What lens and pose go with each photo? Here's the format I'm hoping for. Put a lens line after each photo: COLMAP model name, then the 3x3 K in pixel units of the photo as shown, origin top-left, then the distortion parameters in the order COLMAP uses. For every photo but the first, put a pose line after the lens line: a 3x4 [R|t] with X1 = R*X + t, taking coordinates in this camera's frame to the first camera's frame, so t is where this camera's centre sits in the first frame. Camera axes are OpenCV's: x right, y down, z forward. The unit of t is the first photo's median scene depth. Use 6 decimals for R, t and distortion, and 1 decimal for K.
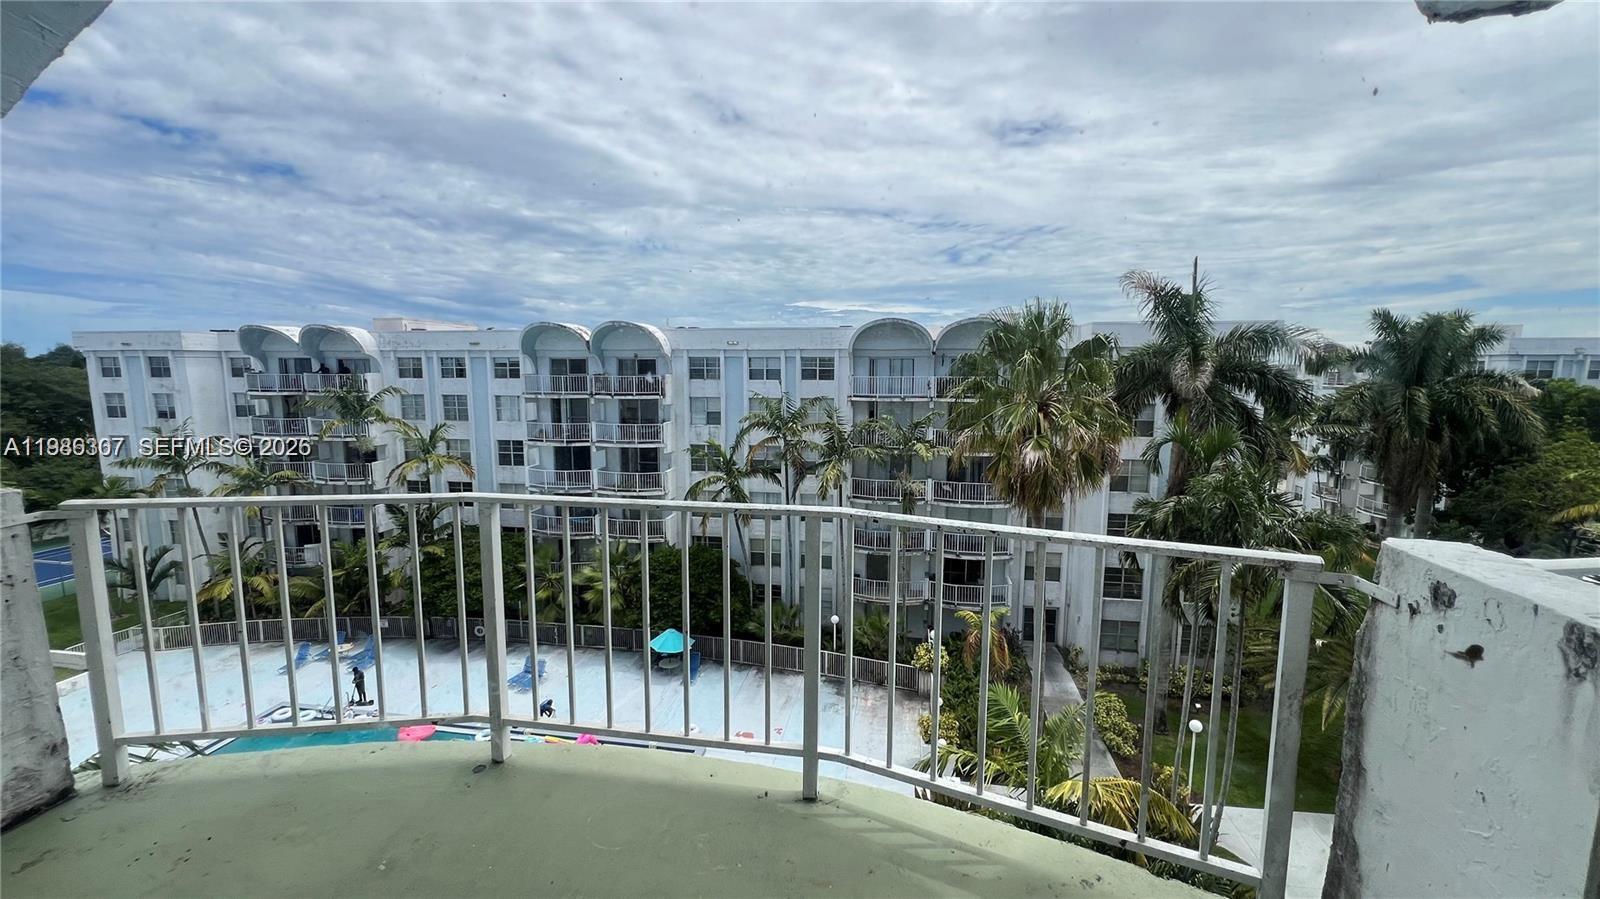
lens RADIAL K [[645.0, 0, 797.4], [0, 645.0, 439.8], [0, 0, 1]] dist [-0.002799, 0.001001]
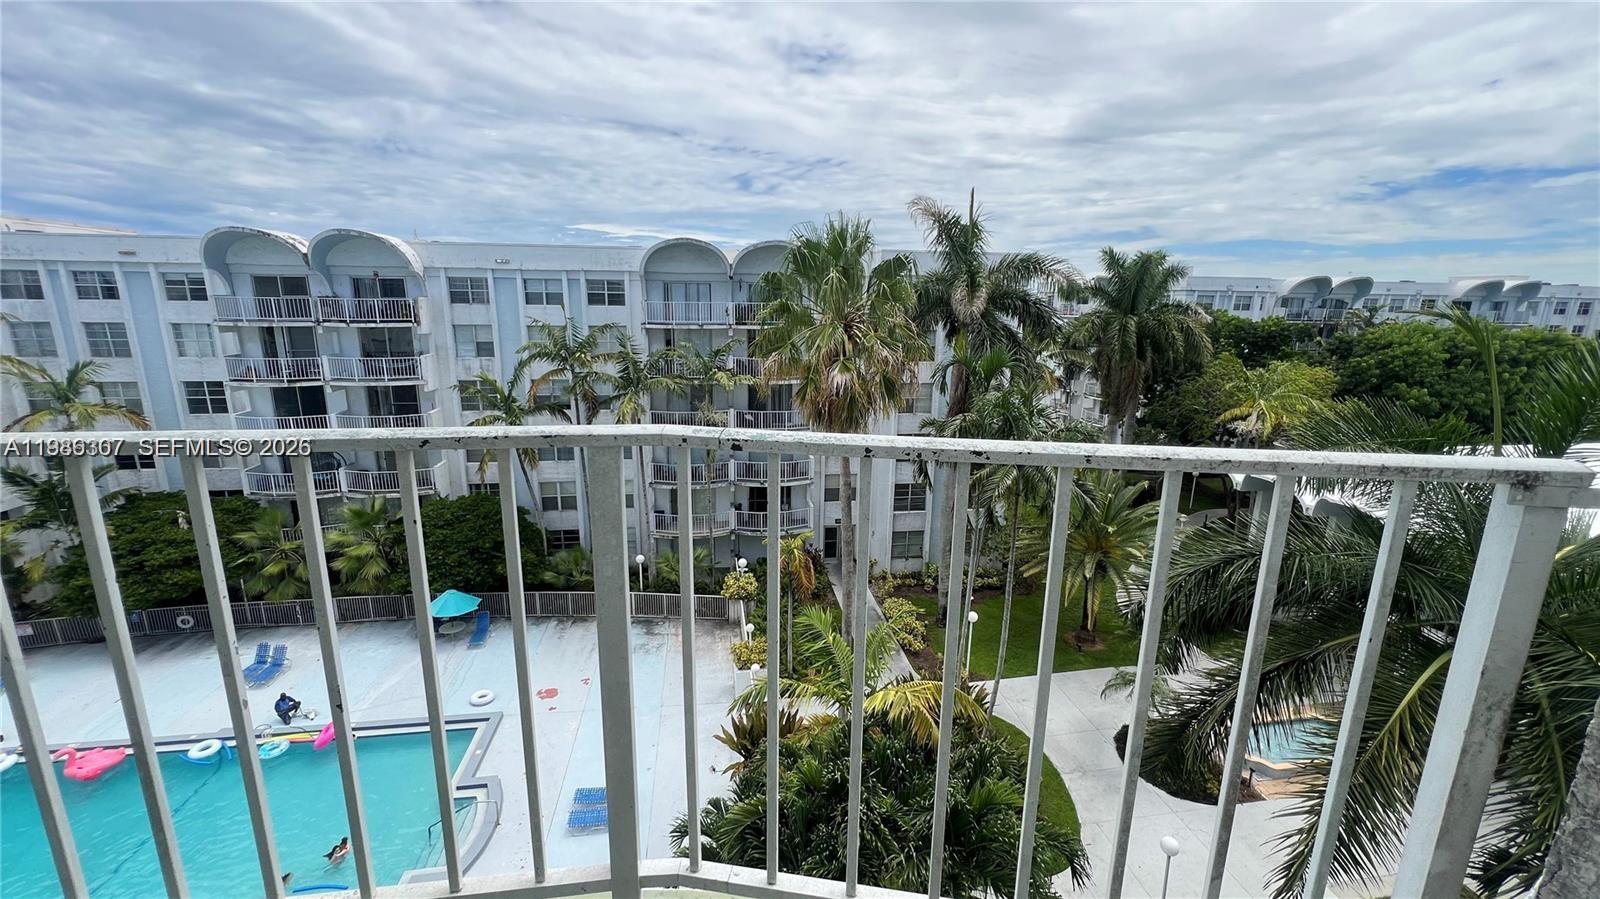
lens RADIAL K [[645.0, 0, 800.2], [0, 645.0, 449.1], [0, 0, 1]] dist [-0.002799, 0.001001]
pose [[0.950825, -0.058841, 0.304087, 0.001786], [0.022623, 0.992360, 0.121284, 0.004558], [-0.308900, -0.108440, 0.944892, 0.032799]]
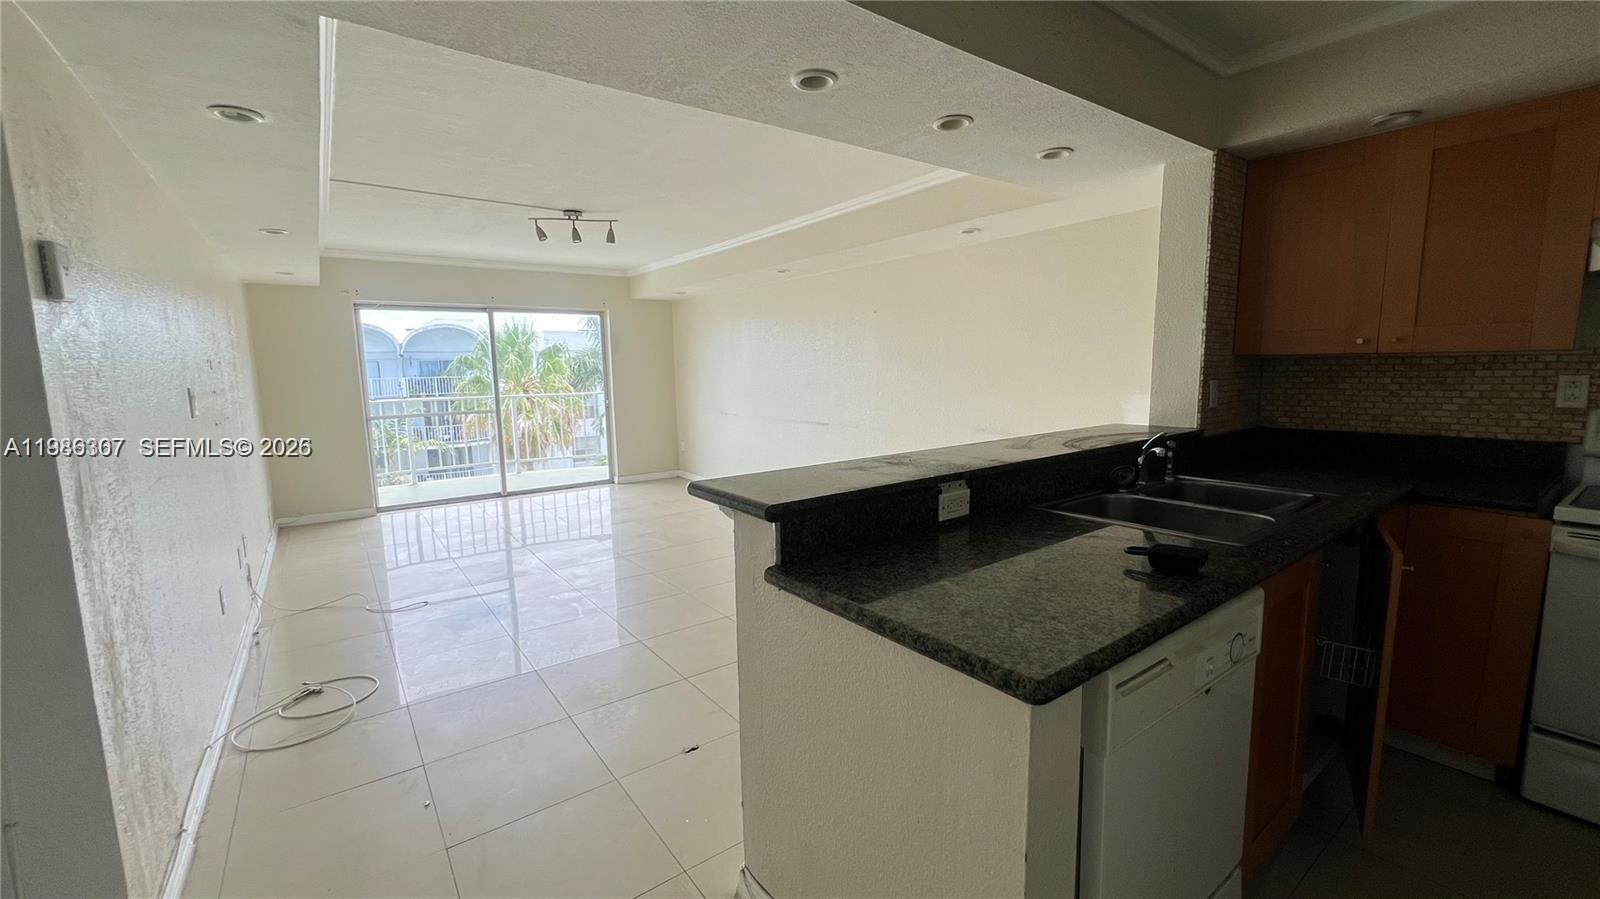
lens RADIAL K [[645.0, 0, 797.6], [0, 645.0, 448.2], [0, 0, 1]] dist [-0.002799, 0.001001]
pose [[0.691727, -0.108663, 0.713937, -0.107450], [0.101938, 0.993408, 0.052432, 0.026431], [-0.714928, 0.036509, 0.698244, -0.197461]]
